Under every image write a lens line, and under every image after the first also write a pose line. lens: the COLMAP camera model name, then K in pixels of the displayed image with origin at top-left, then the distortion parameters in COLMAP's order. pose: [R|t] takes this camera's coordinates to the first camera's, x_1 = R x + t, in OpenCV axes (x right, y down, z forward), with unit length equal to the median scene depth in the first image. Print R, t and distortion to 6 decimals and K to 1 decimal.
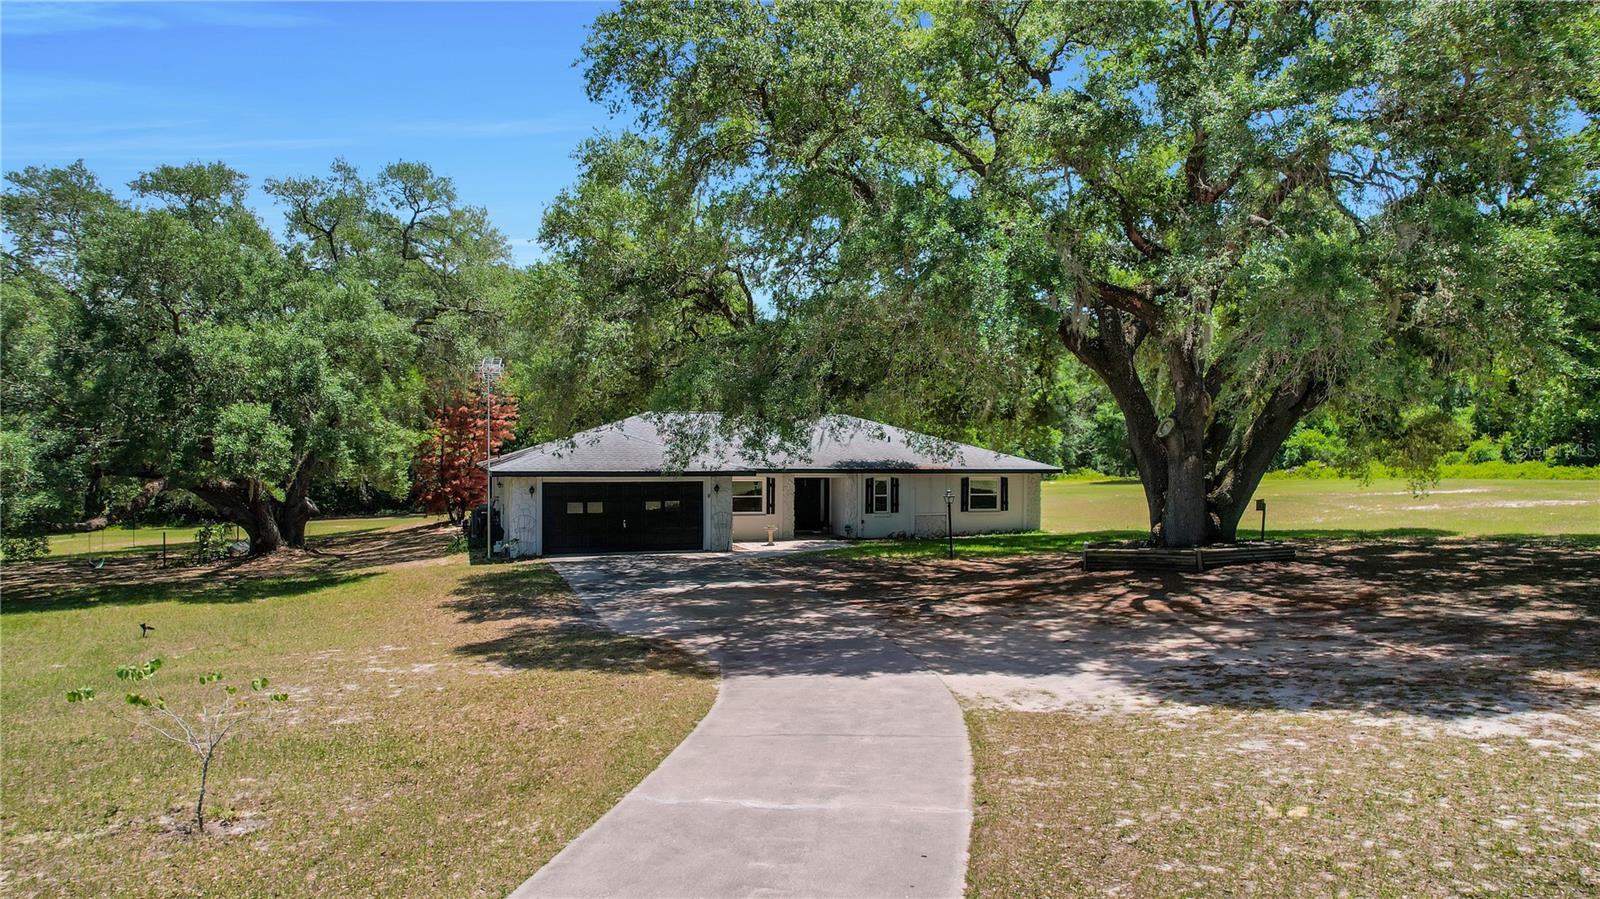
lens RADIAL K [[988.9, 0, 858.9], [0, 988.9, 454.6], [0, 0, 1]] dist [-0.003348, -0.000220]
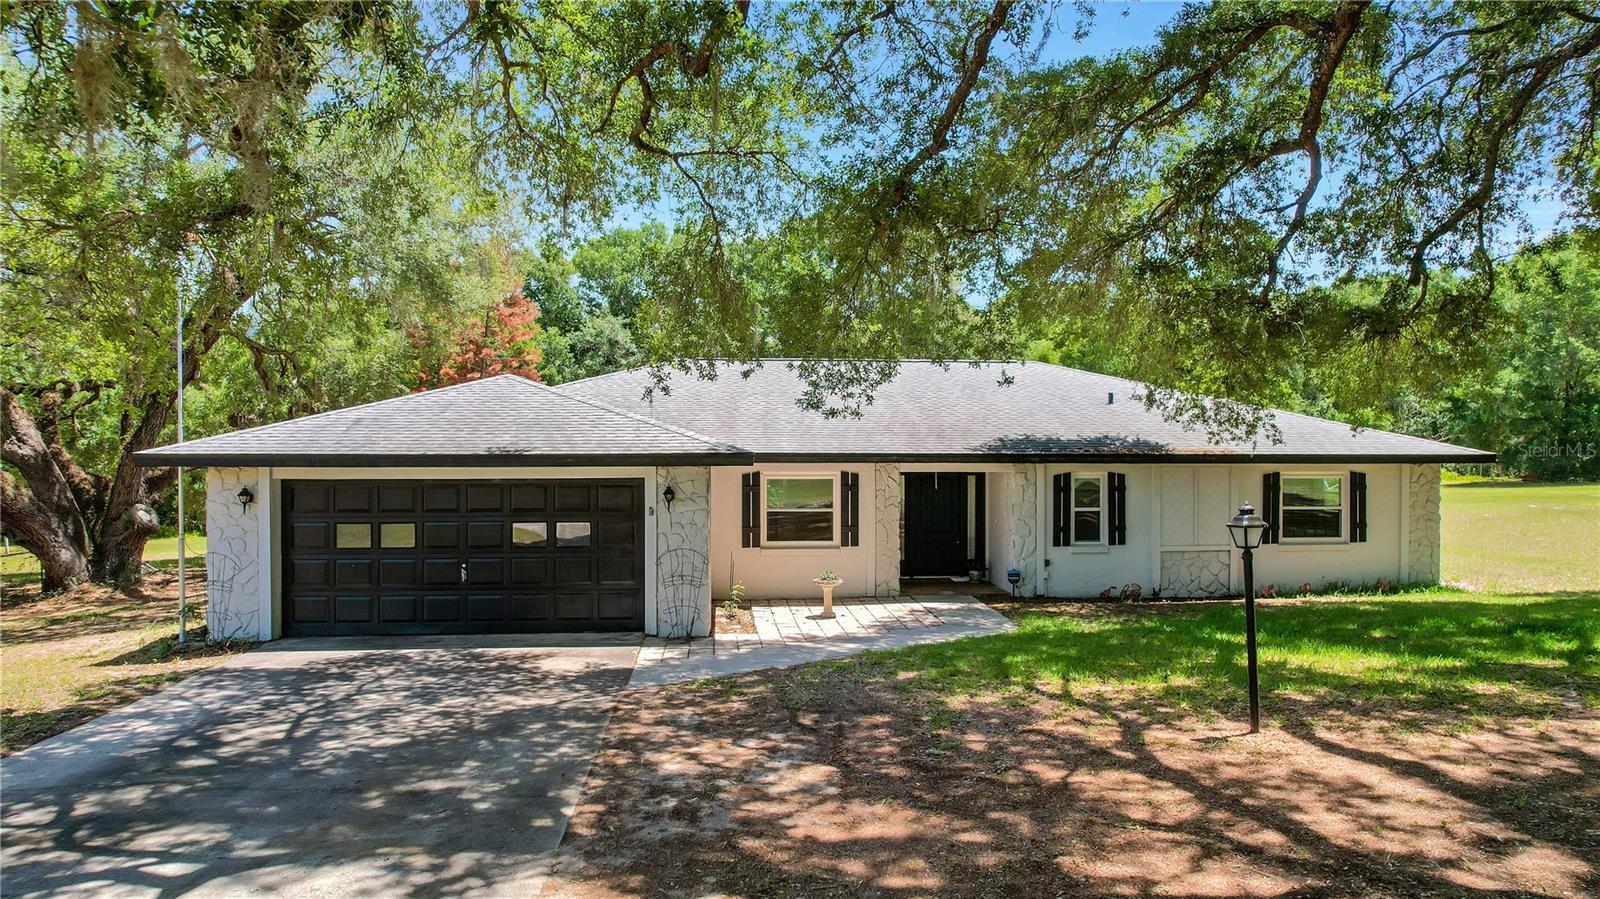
lens RADIAL K [[988.9, 0, 858.9], [0, 988.9, 454.6], [0, 0, 1]] dist [-0.003348, -0.000220]
pose [[0.964476, -0.005073, -0.264122, 0.042710], [0.004635, 0.999987, -0.002281, 0.015370], [0.264130, 0.000975, 0.964487, 0.507311]]
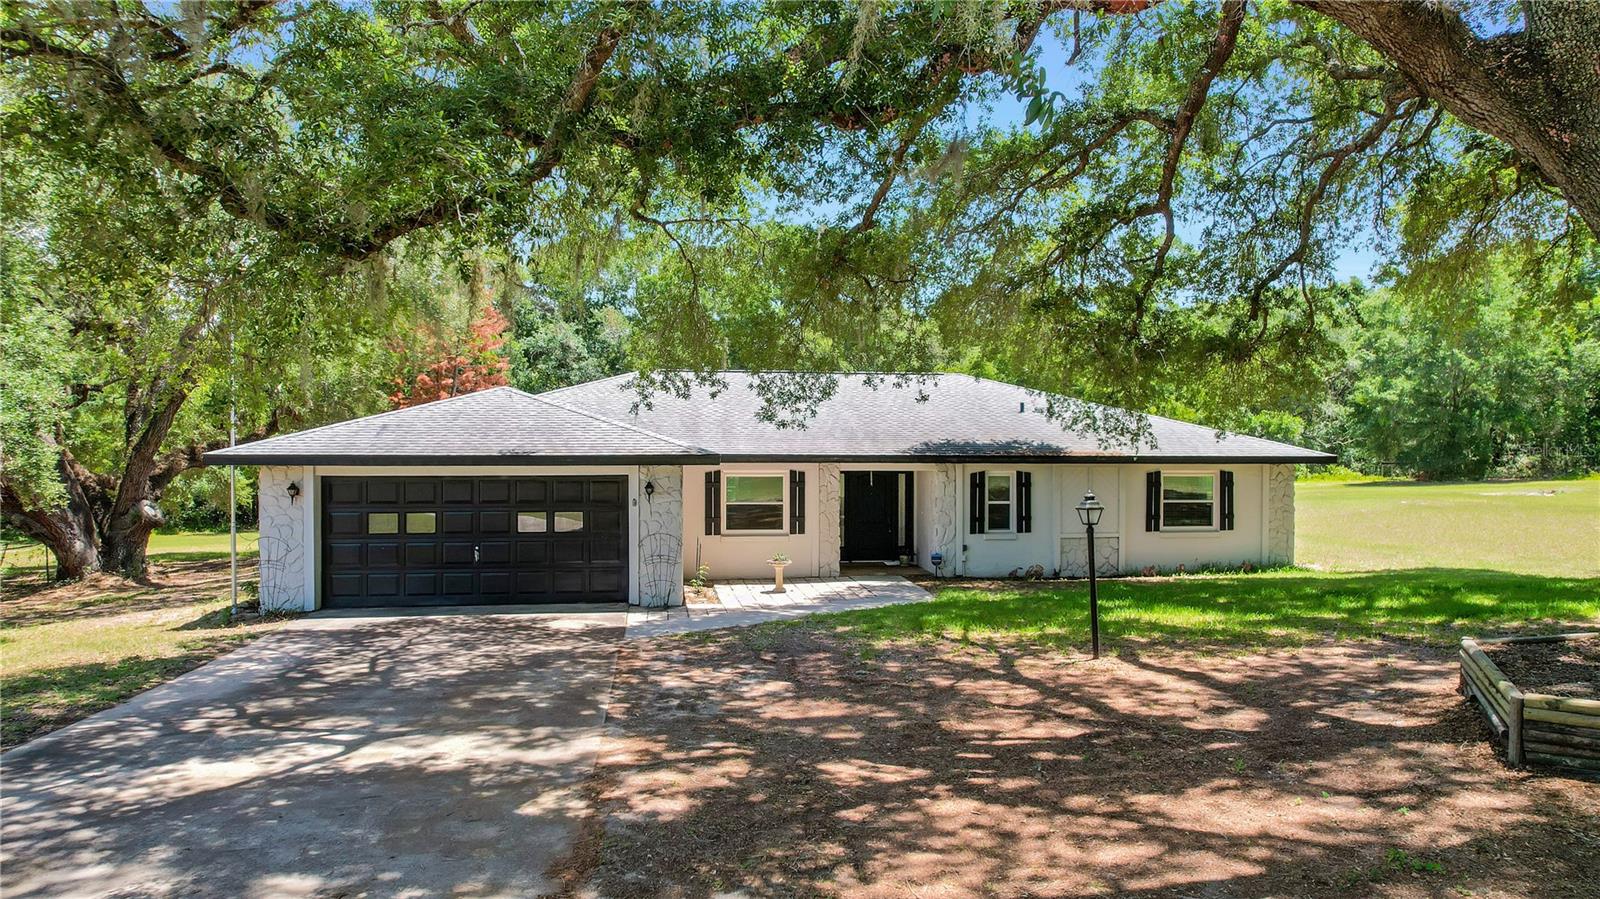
lens RADIAL K [[988.9, 0, 858.9], [0, 988.9, 454.6], [0, 0, 1]] dist [-0.003348, -0.000220]
pose [[0.978057, -0.003901, -0.208301, 0.062817], [0.003463, 0.999991, -0.002465, 0.015047], [0.208309, 0.001690, 0.978062, 0.427201]]
